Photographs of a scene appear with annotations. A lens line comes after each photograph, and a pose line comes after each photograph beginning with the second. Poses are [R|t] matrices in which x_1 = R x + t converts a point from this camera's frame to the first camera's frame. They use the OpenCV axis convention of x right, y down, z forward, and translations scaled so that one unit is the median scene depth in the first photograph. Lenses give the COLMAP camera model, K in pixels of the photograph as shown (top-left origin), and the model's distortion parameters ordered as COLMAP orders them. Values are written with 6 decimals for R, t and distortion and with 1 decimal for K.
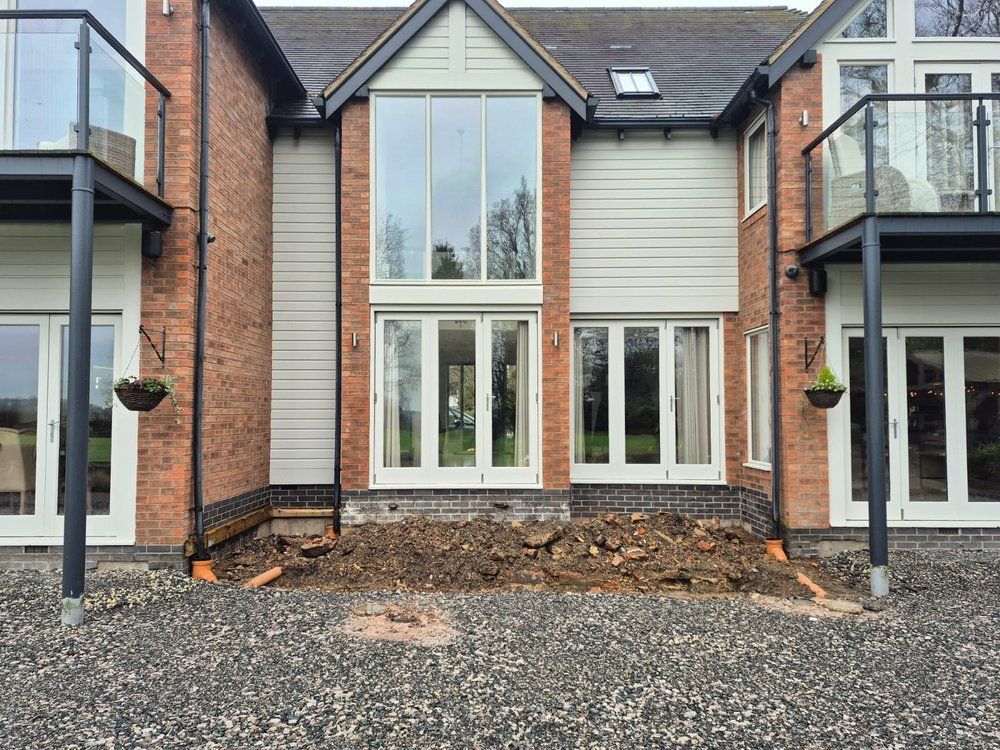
lens RADIAL K [[693.1, 0, 480.3], [0, 693.1, 386.1], [0, 0, 1]] dist [0.082833, -0.079230]
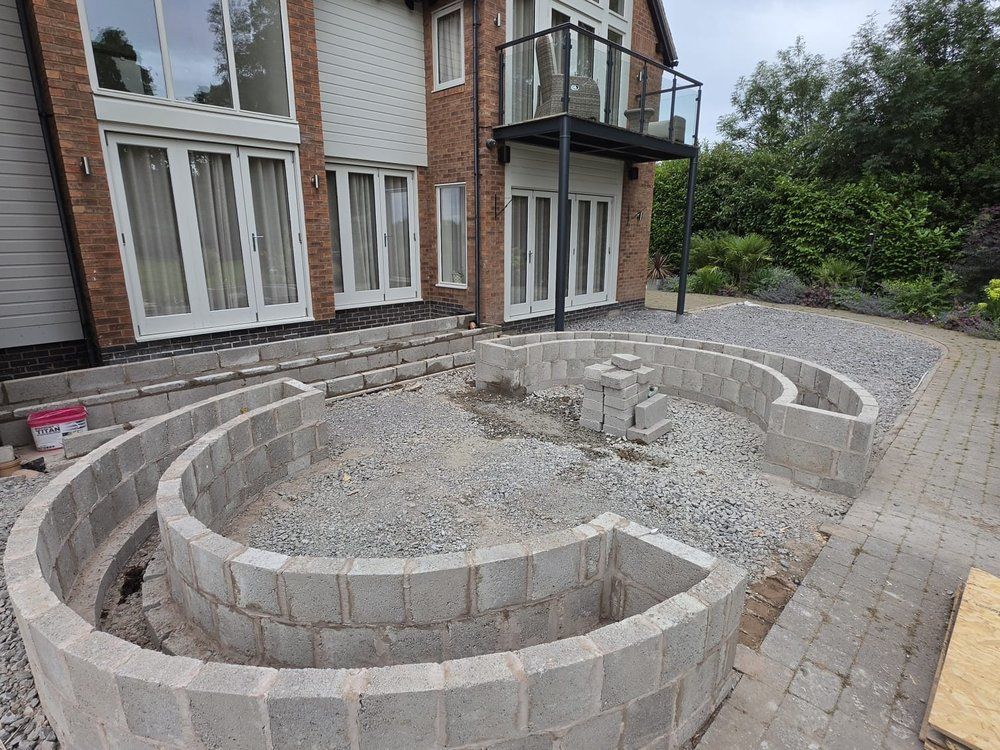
lens RADIAL K [[534.6, 0, 499.0], [0, 534.6, 372.6], [0, 0, 1]] dist [-0.004231, 0.000029]
pose [[0.685082, -0.184135, 0.704810, -0.334747], [-0.029405, 0.959748, 0.279320, -0.022835], [-0.727872, -0.212082, 0.652092, 0.190838]]
